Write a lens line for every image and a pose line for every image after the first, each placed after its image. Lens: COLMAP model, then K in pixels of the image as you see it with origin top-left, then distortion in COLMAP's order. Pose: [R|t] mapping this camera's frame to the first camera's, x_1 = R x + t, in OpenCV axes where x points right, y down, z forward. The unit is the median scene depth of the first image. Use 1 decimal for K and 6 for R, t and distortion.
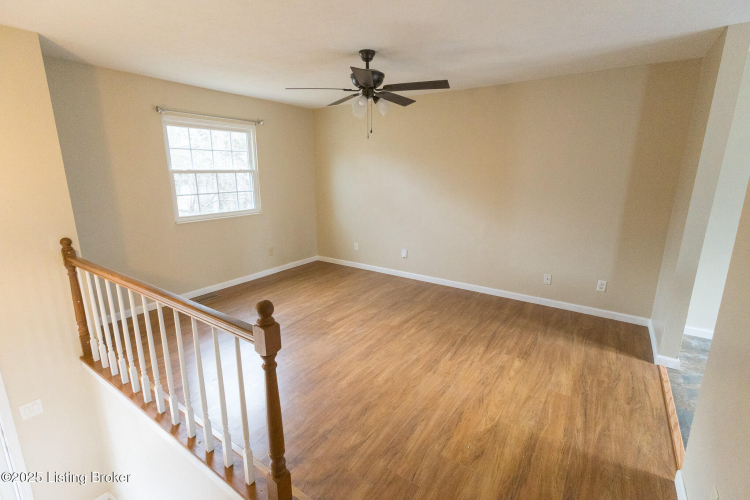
lens RADIAL K [[353.8, 0, 372.0], [0, 353.8, 249.6], [0, 0, 1]] dist [0.006528, 0.000541]
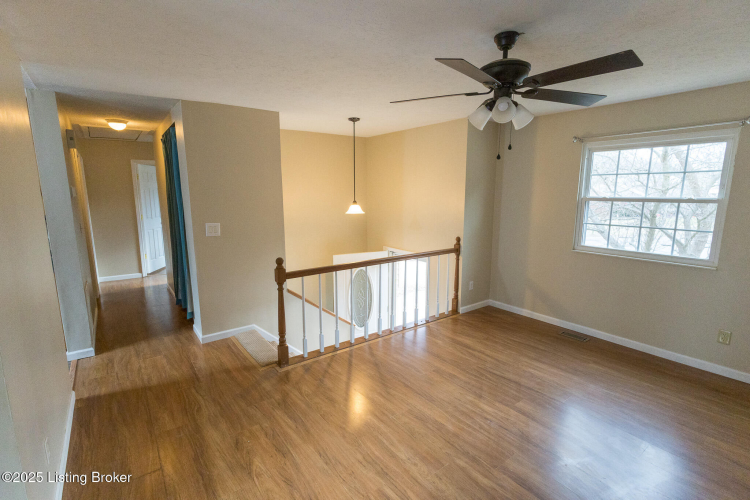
lens RADIAL K [[353.8, 0, 372.0], [0, 353.8, 249.6], [0, 0, 1]] dist [0.006528, 0.000541]
pose [[-0.321088, 0.162396, -0.933022, 0.721306], [-0.210139, 0.948413, 0.237392, -0.251770], [0.923441, 0.272288, -0.270399, 0.976946]]
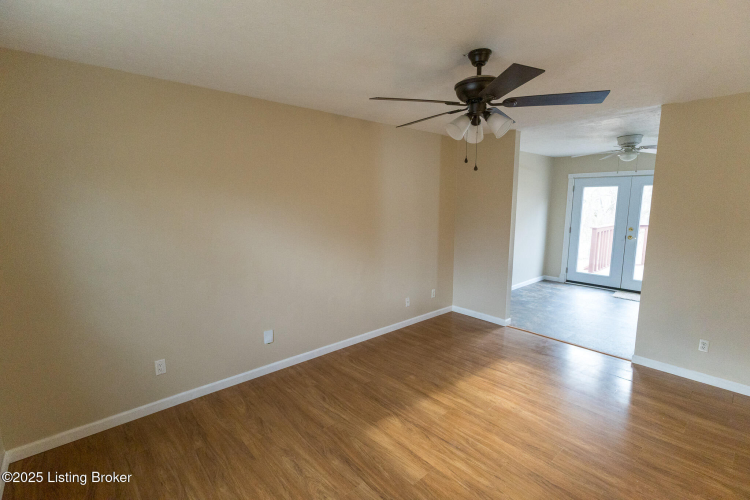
lens RADIAL K [[353.8, 0, 372.0], [0, 353.8, 249.6], [0, 0, 1]] dist [0.006528, 0.000541]
pose [[0.230920, -0.139021, 0.962990, -0.752390], [0.216420, 0.972284, 0.088466, -0.258729], [-0.948598, 0.187982, 0.254607, 1.015509]]
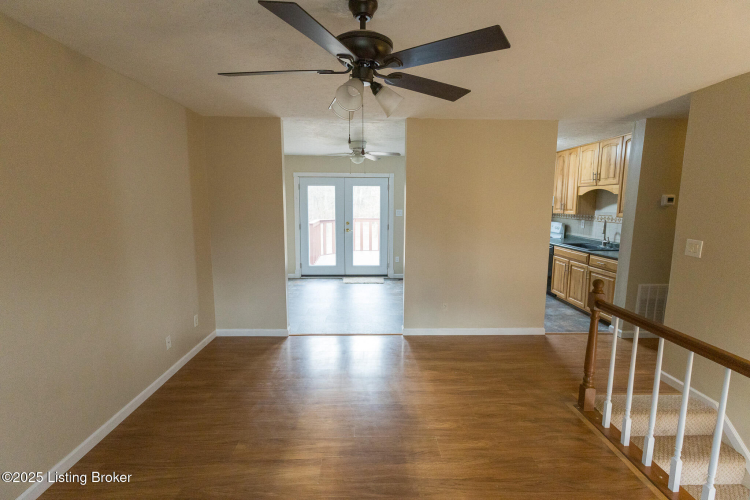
lens RADIAL K [[358.6, 0, 379.7], [0, 358.6, 248.3], [0, 0, 1]] dist [0.010587, 0.000277]
pose [[-0.605619, -0.112052, 0.787826, -0.485405], [0.169268, 0.949239, 0.265130, -0.309563], [-0.777543, 0.293922, -0.555910, 1.306089]]
